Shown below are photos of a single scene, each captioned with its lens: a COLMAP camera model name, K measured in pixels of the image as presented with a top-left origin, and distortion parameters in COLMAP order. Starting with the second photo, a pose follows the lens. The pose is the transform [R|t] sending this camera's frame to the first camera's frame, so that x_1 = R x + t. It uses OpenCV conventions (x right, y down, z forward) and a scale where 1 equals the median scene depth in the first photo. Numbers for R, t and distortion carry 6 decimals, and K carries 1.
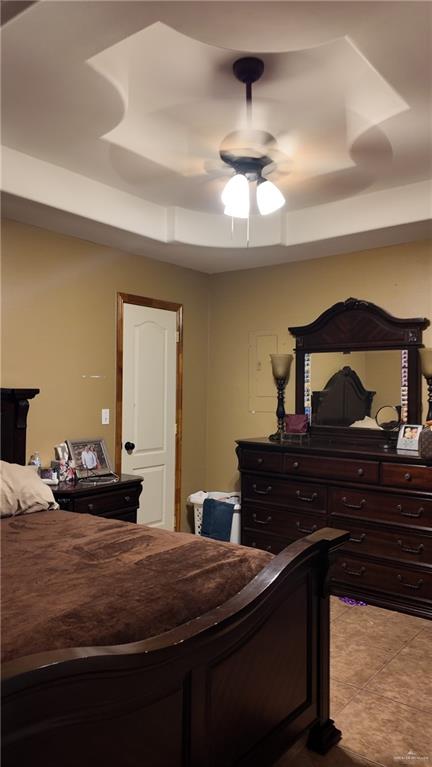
lens RADIAL K [[571.4, 0, 217.1], [0, 571.4, 384.5], [0, 0, 1]] dist [0.105665, -0.101185]
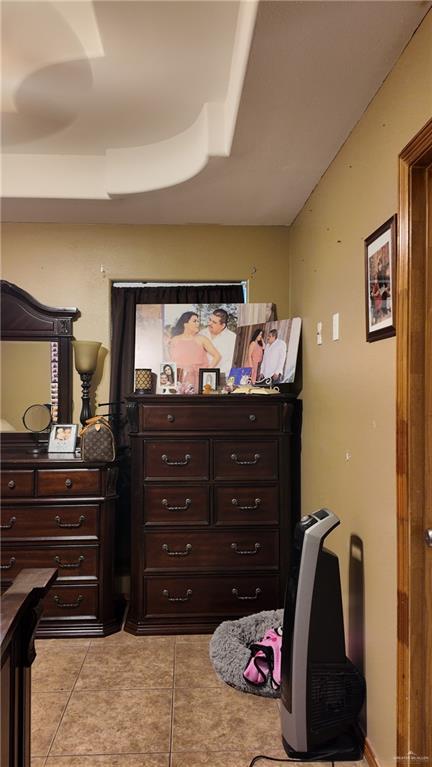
lens RADIAL K [[571.4, 0, 212.9], [0, 571.4, 382.0], [0, 0, 1]] dist [0.105665, -0.101185]
pose [[0.762125, -0.003952, 0.647418, -0.069499], [0.002927, 0.999992, 0.002658, 0.001000], [-0.647423, -0.000131, 0.762131, 0.158557]]
